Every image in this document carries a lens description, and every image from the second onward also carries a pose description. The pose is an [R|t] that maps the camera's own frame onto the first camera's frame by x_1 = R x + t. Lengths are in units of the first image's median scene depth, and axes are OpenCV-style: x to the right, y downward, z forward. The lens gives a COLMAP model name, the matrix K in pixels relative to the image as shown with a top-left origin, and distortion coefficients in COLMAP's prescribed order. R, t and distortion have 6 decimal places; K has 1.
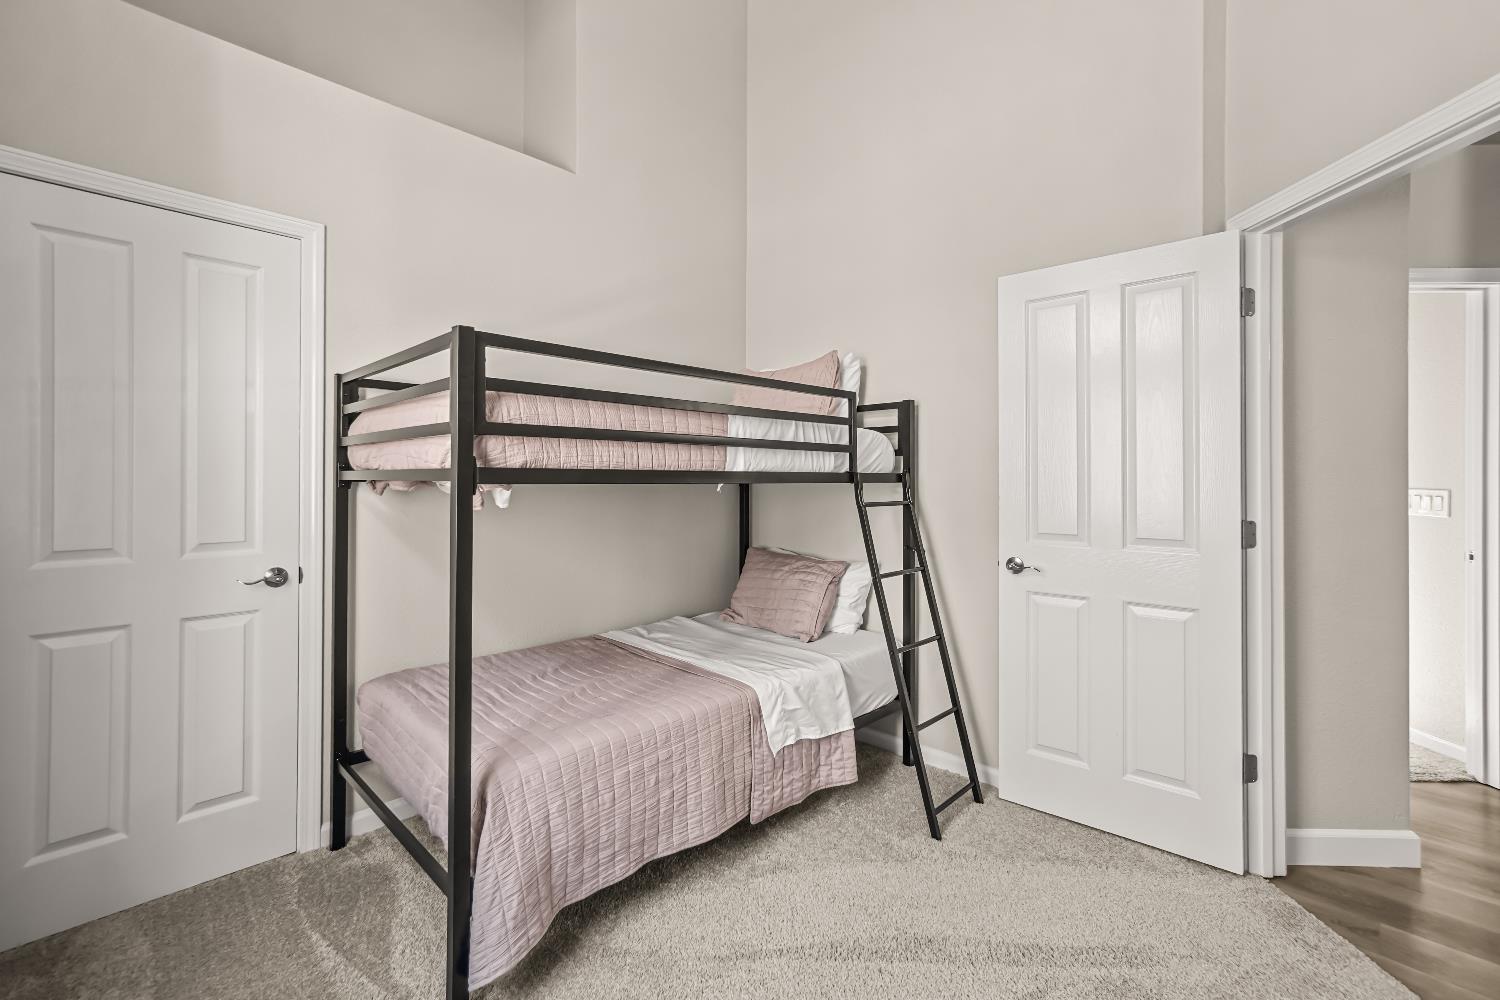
lens RADIAL K [[647.1, 0, 748.5], [0, 647.1, 481.7], [0, 0, 1]] dist [-0.002366, -0.000161]
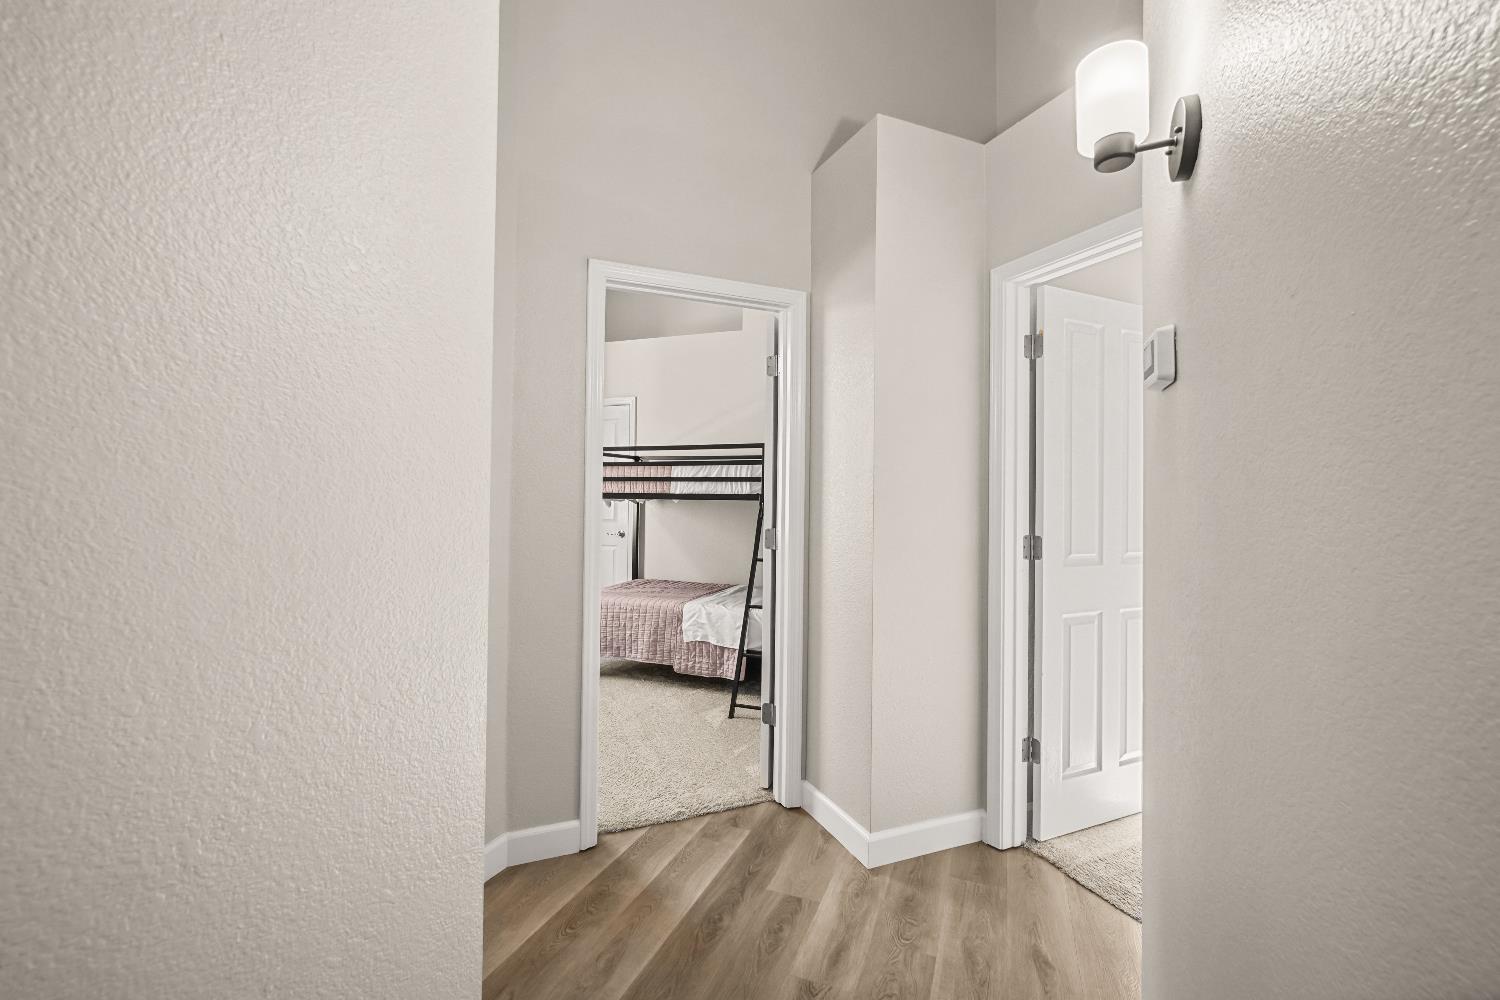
lens RADIAL K [[647.1, 0, 748.5], [0, 647.1, 481.7], [0, 0, 1]] dist [-0.002366, -0.000161]
pose [[0.406115, -0.029115, -0.913358, 1.823590], [-0.018338, 0.999031, -0.040000, 0.022669], [0.913638, 0.032994, 0.405187, 0.365021]]
